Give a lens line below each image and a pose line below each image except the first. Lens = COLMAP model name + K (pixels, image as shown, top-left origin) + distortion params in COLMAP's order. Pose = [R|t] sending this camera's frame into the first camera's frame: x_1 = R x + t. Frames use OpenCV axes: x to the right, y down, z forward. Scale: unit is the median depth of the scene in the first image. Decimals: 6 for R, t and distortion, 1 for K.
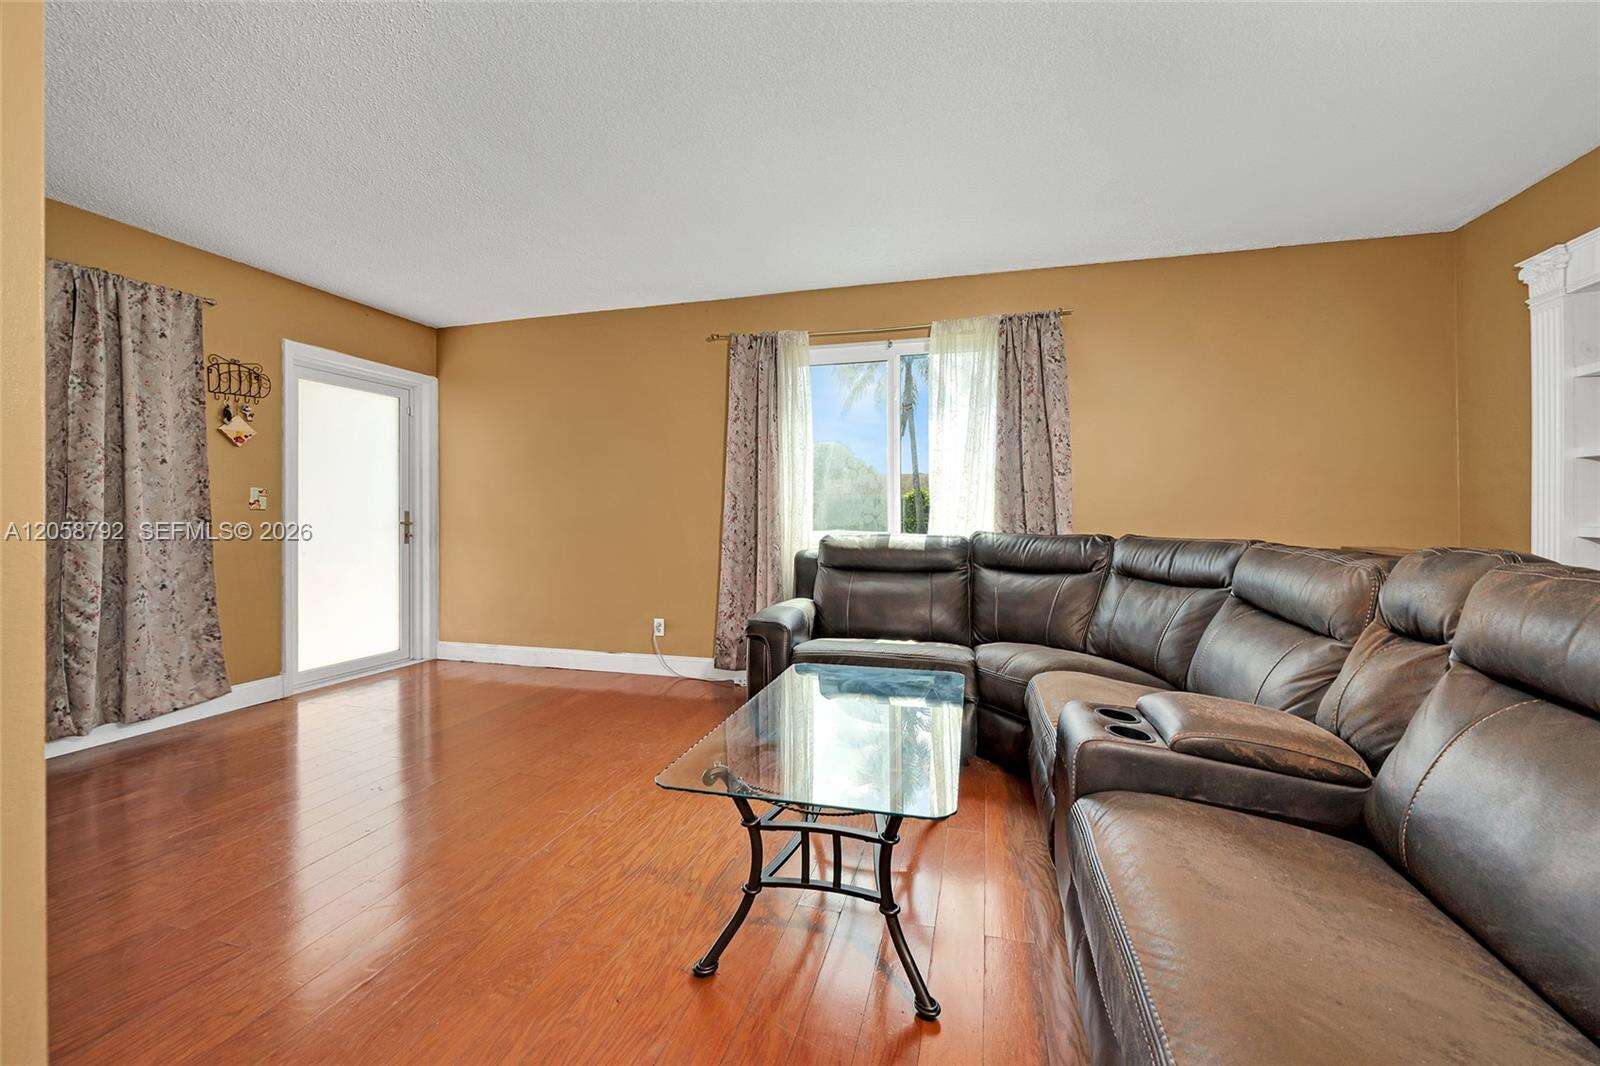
lens RADIAL K [[636.1, 0, 804.3], [0, 636.1, 516.7], [0, 0, 1]] dist [-0.010235, 0.000317]
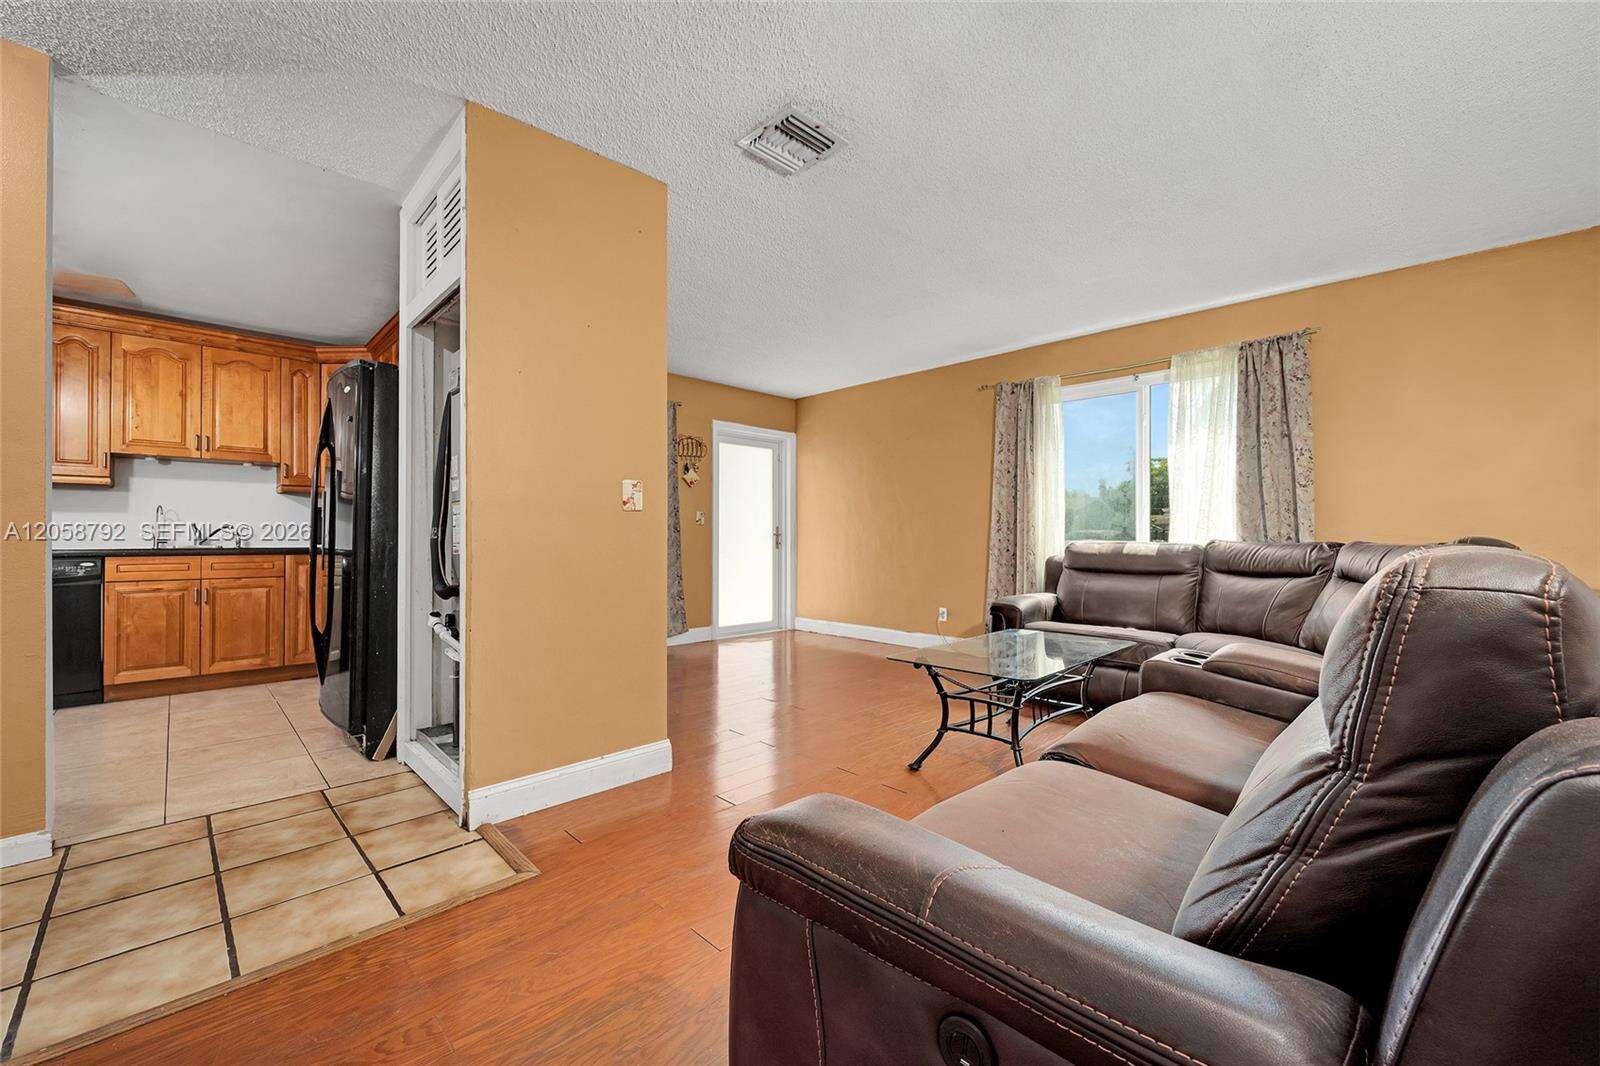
lens RADIAL K [[636.1, 0, 813.6], [0, 636.1, 533.3], [0, 0, 1]] dist [-0.010235, 0.000317]
pose [[0.876048, -0.000514, -0.482223, 0.193072], [-0.003523, 0.999966, -0.007466, 0.021877], [0.482211, 0.008240, 0.876017, -0.308083]]
